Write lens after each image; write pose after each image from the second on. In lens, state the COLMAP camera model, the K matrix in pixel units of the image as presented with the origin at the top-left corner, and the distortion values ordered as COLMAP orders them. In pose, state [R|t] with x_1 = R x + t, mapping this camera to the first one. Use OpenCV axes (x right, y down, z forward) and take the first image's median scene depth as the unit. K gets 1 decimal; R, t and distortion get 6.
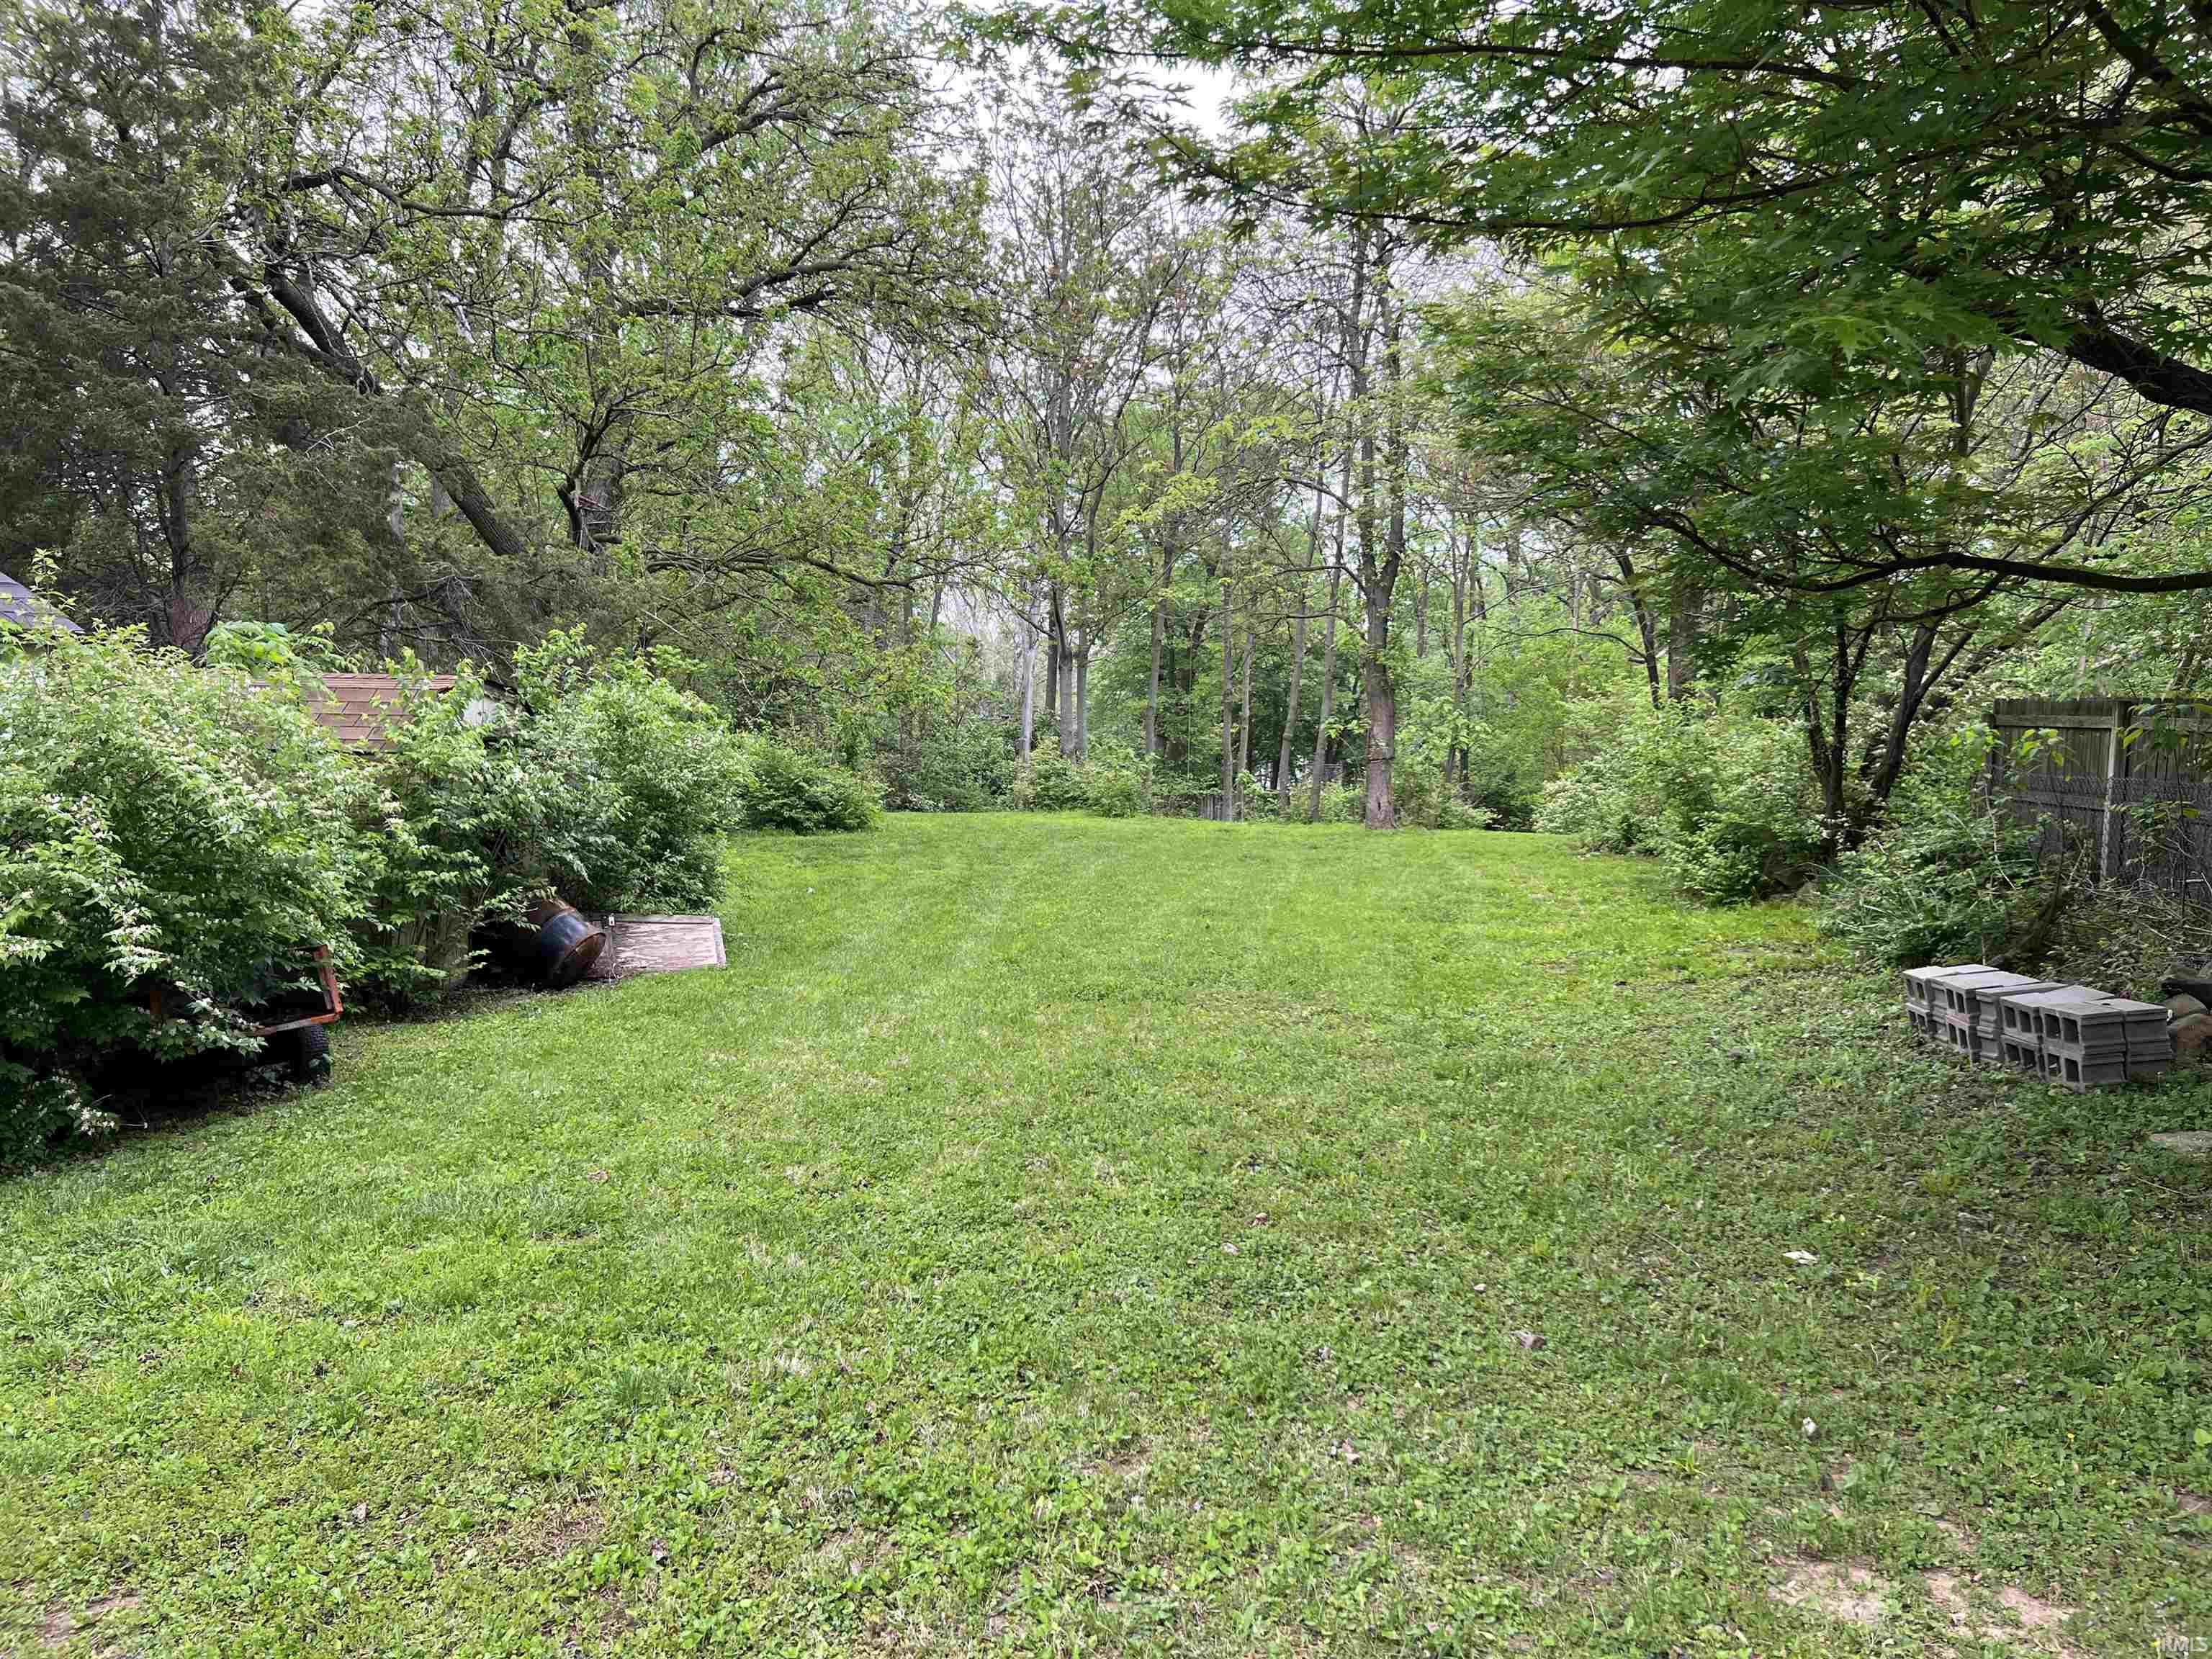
lens RADIAL K [[1685.8, 0, 1110.7], [0, 1685.8, 832.9], [0, 0, 1]] dist [0.100137, -0.128634]
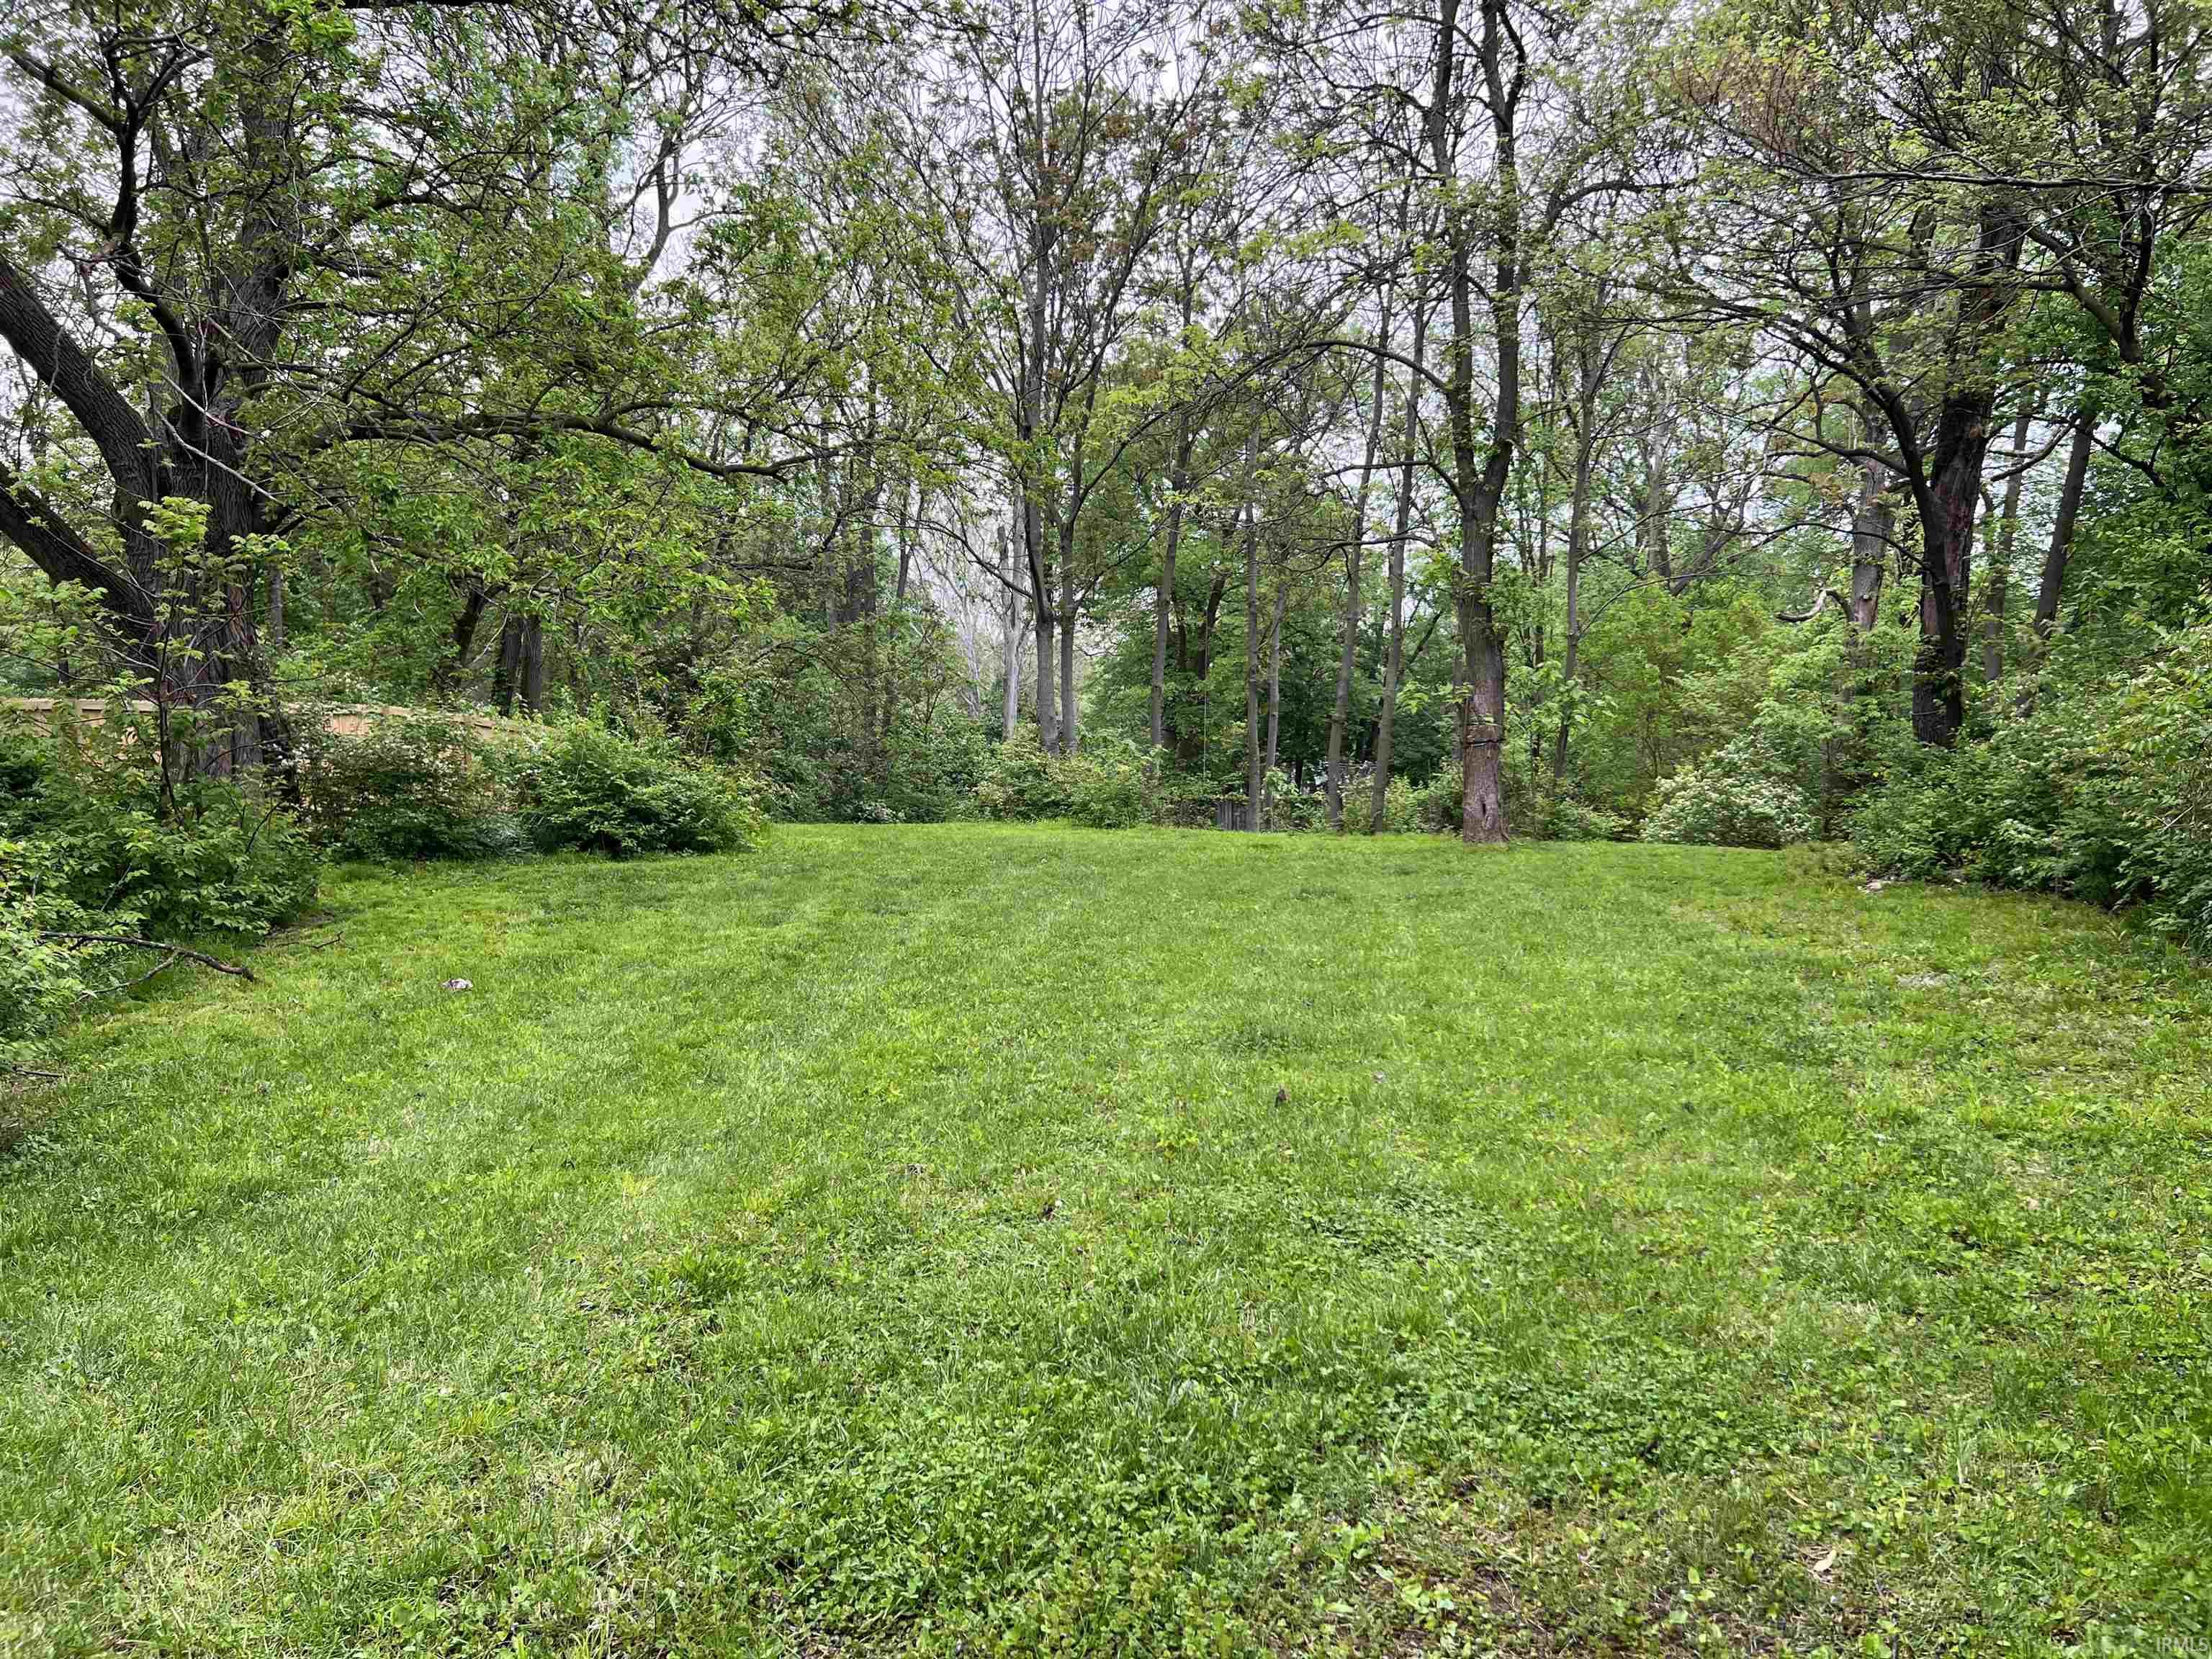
lens RADIAL K [[1685.8, 0, 1110.7], [0, 1685.8, 832.9], [0, 0, 1]] dist [0.100137, -0.128634]
pose [[0.999942, -0.008731, -0.006258, 0.008193], [0.008696, 0.999946, -0.005658, -0.002858], [0.006308, 0.005603, 0.999964, 0.254725]]
